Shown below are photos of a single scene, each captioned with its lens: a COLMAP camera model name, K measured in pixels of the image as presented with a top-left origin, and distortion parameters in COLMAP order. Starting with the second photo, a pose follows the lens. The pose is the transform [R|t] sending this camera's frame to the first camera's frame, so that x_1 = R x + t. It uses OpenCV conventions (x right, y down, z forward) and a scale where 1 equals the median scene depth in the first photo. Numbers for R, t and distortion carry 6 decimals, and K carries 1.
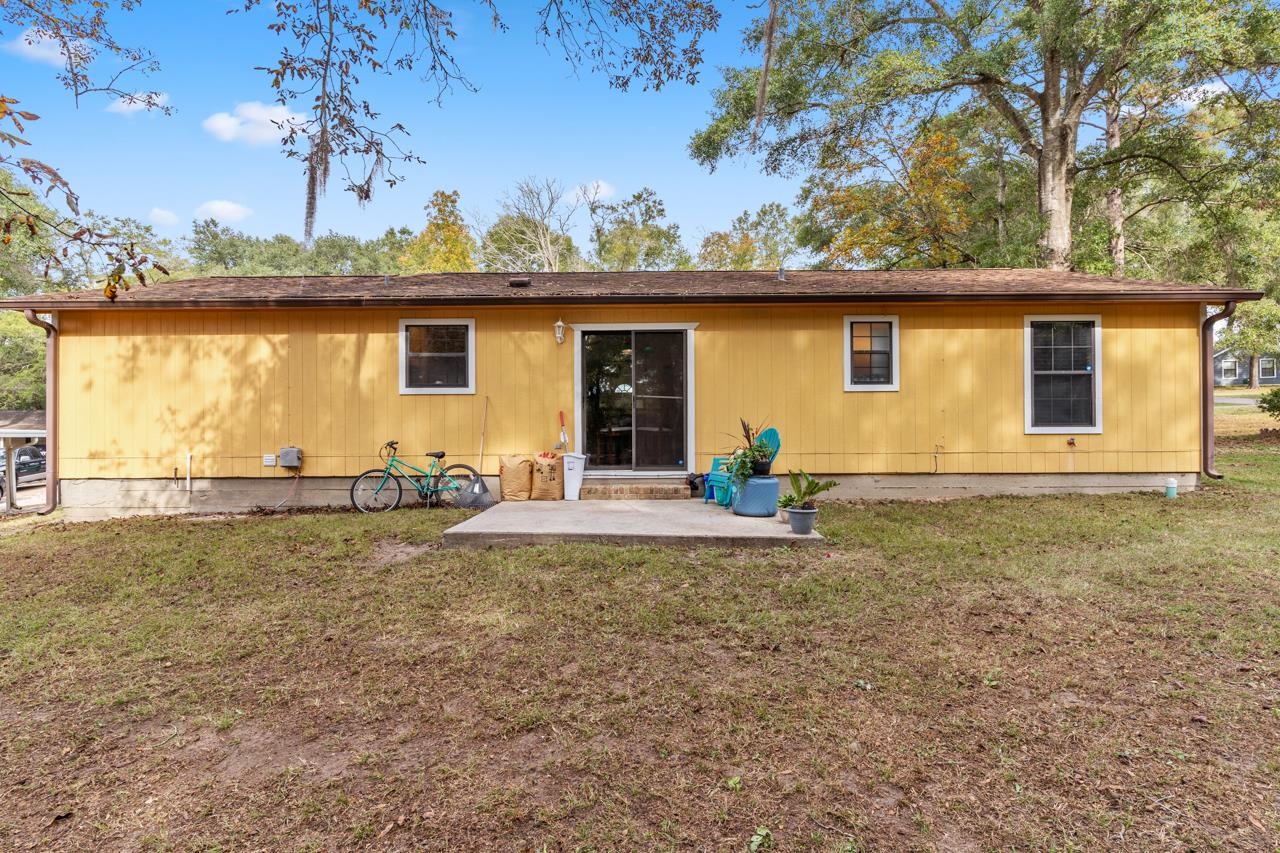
lens RADIAL K [[628.3, 0, 627.2], [0, 628.3, 429.4], [0, 0, 1]] dist [-0.019146, 0.001469]
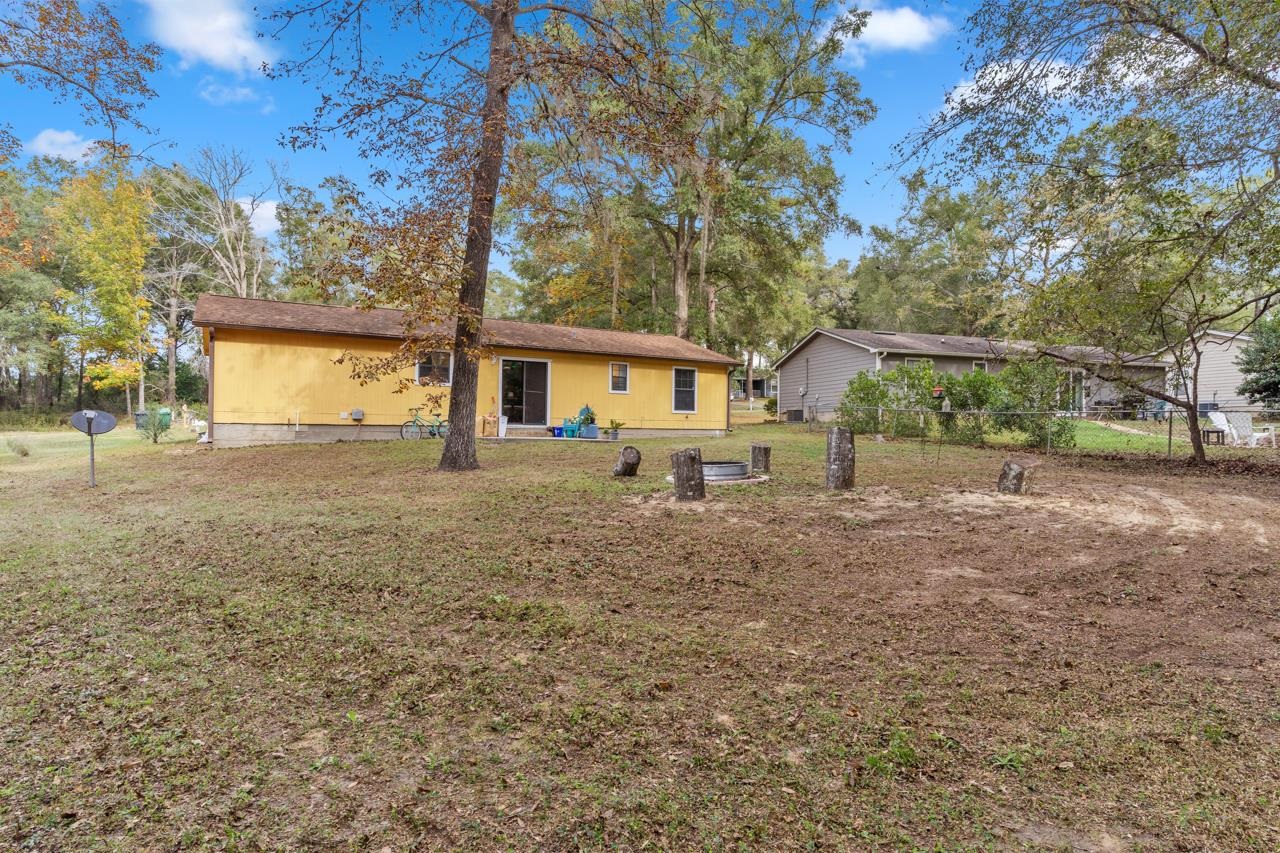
lens RADIAL K [[700.7, 0, 642.3], [0, 700.7, 429.2], [0, 0, 1]] dist [-0.001082, -0.000126]
pose [[0.845824, 0.016997, 0.533191, -0.948688], [-0.019110, 0.999816, -0.001558, 0.076881], [-0.533119, -0.008871, 0.845994, -1.302637]]
